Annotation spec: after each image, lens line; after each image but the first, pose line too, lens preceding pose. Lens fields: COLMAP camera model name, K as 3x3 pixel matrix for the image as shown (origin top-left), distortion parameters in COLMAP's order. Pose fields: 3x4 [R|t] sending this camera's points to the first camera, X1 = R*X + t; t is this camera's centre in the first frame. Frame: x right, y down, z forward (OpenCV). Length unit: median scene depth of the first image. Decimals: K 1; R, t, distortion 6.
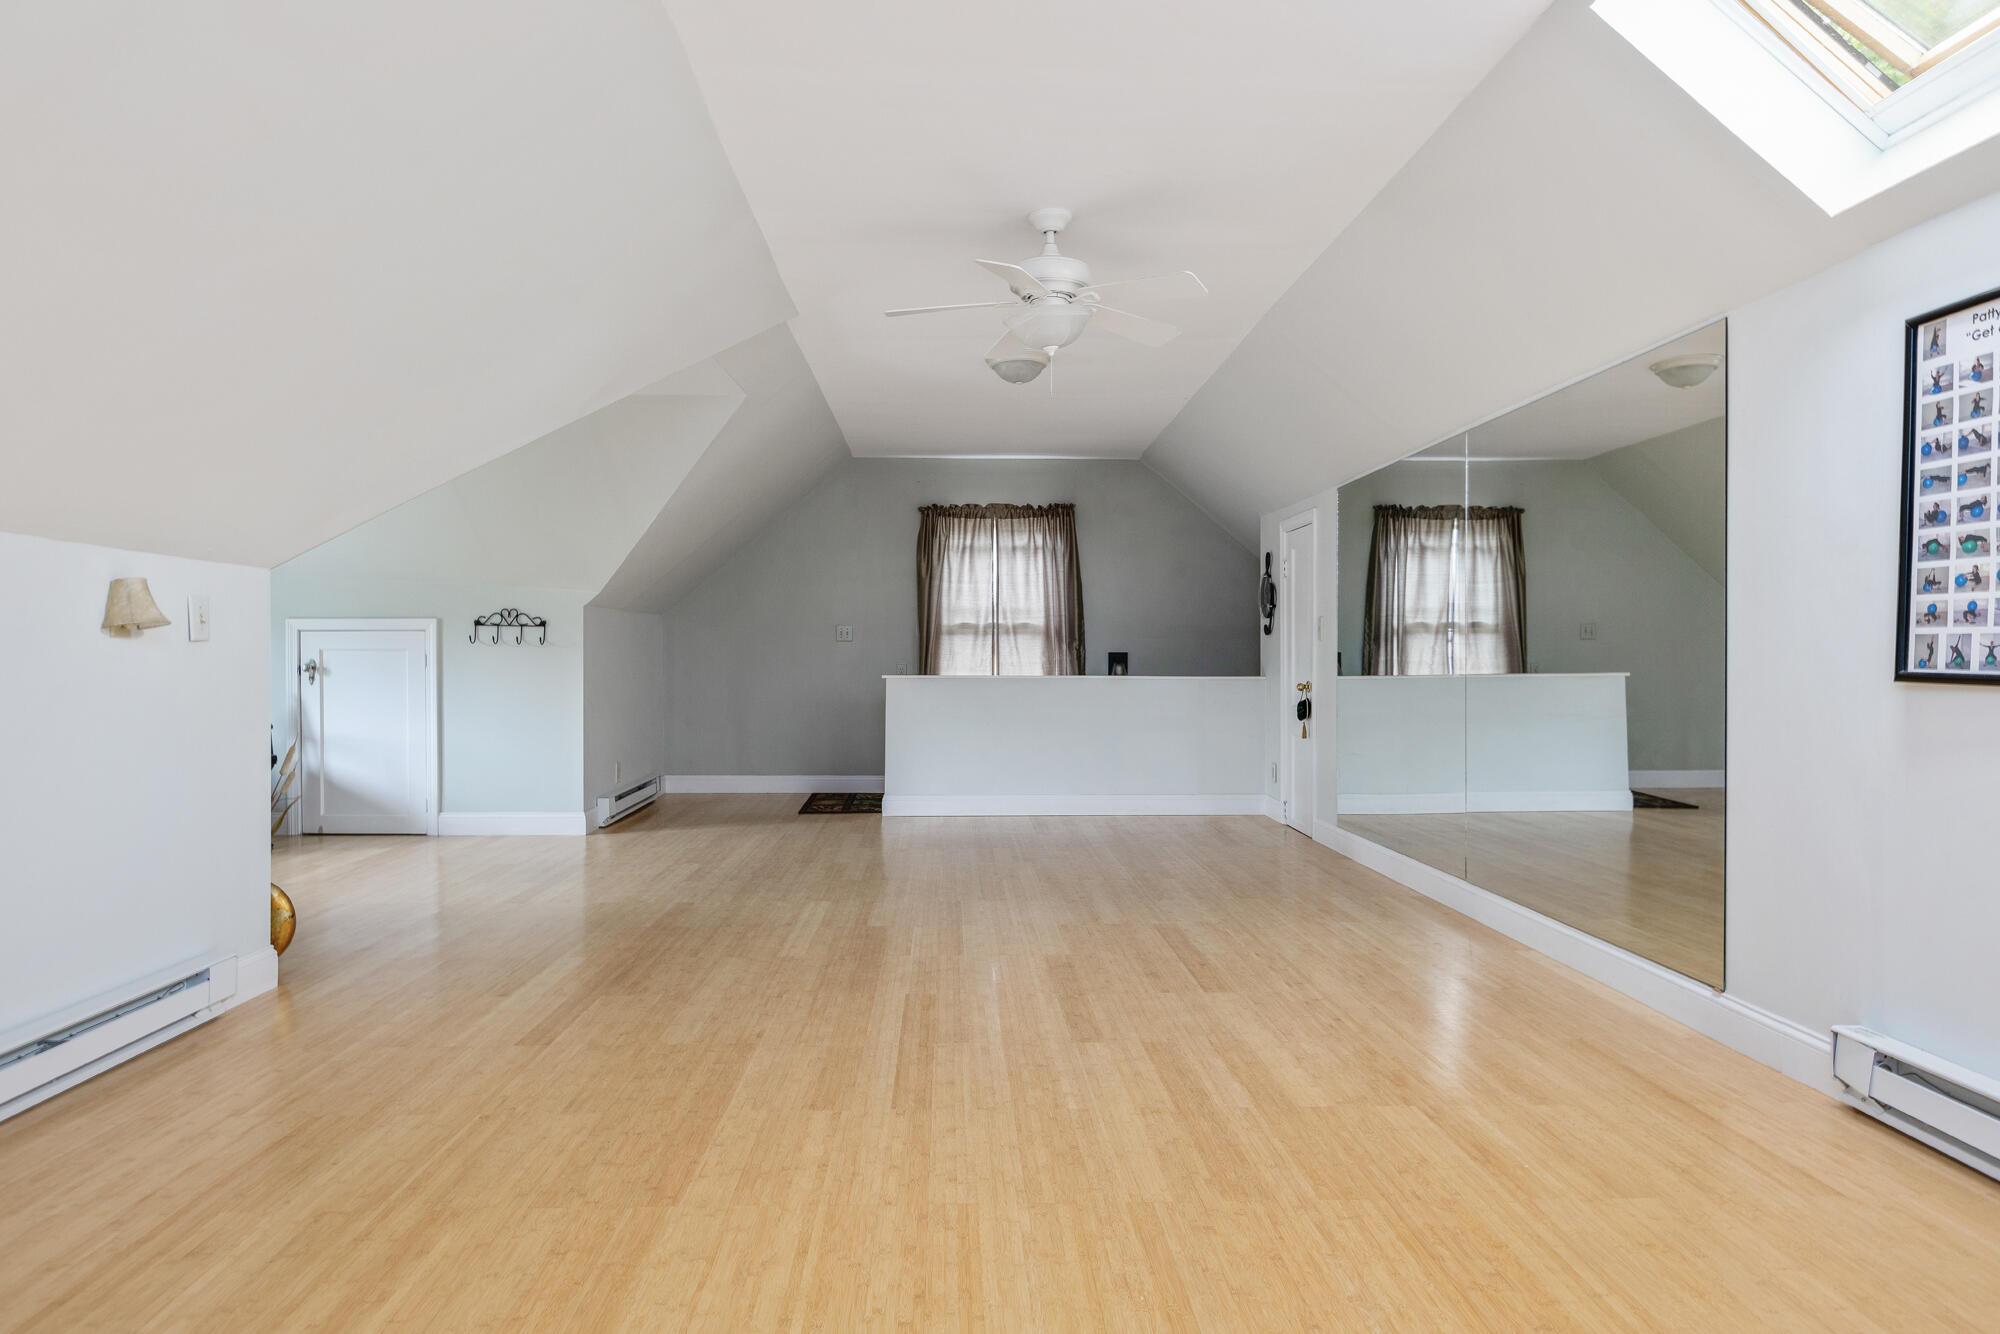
lens RADIAL K [[1154.2, 0, 1000.0], [0, 1154.2, 667.0], [0, 0, 1]] dist [-0.001116, -0.000107]
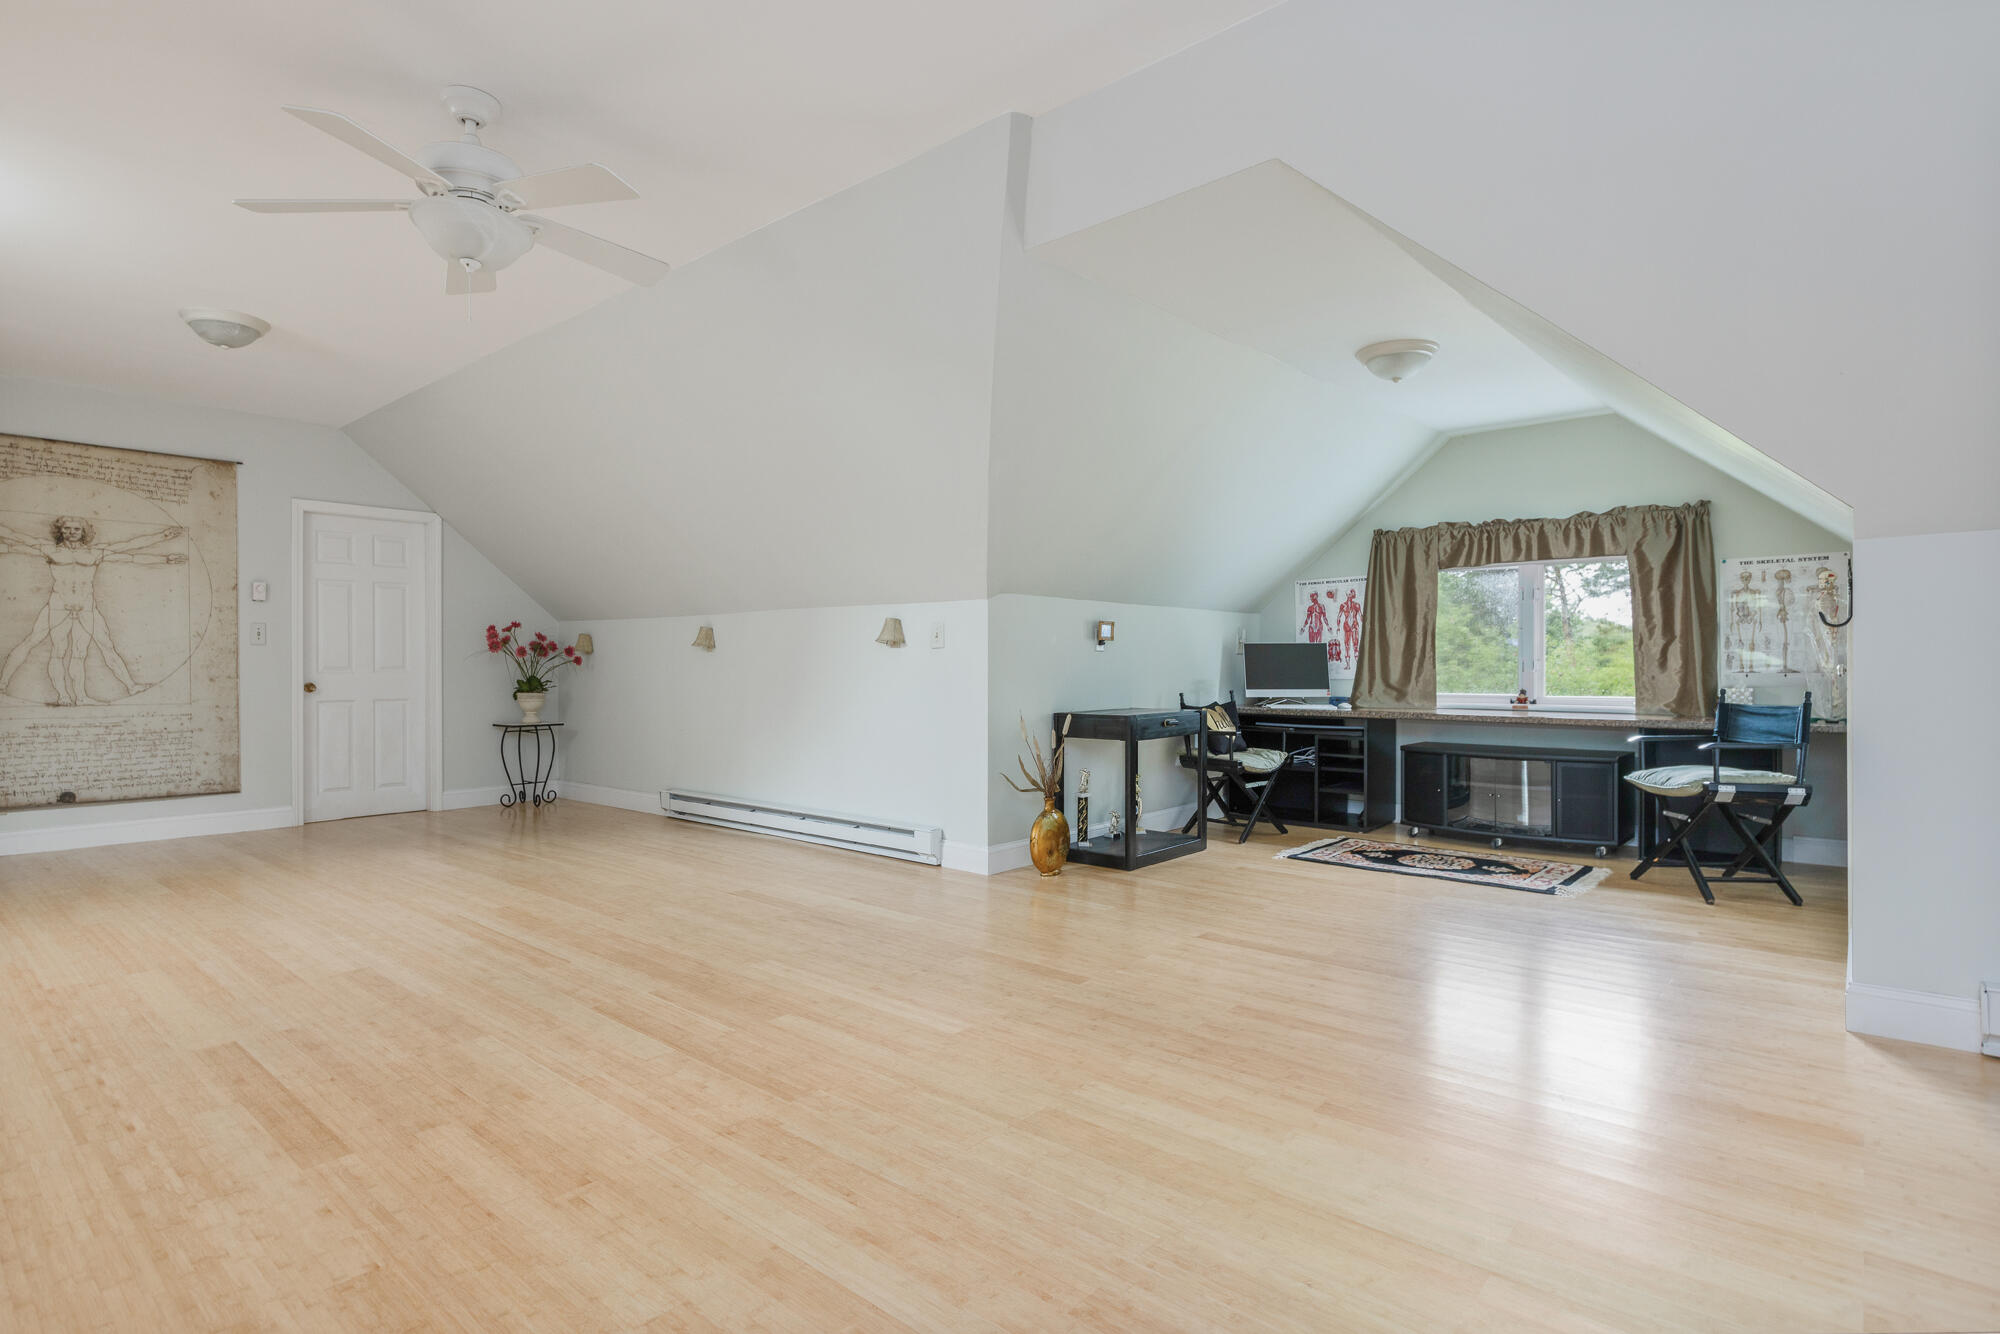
lens RADIAL K [[1032.3, 0, 1000.0], [0, 1032.3, 667.0], [0, 0, 1]] dist [0.000734, -0.000186]
pose [[-0.693218, 0.001659, -0.720726, 0.355621], [-0.004949, 0.999963, 0.007061, -0.005395], [0.720711, 0.008462, -0.693184, 2.047974]]
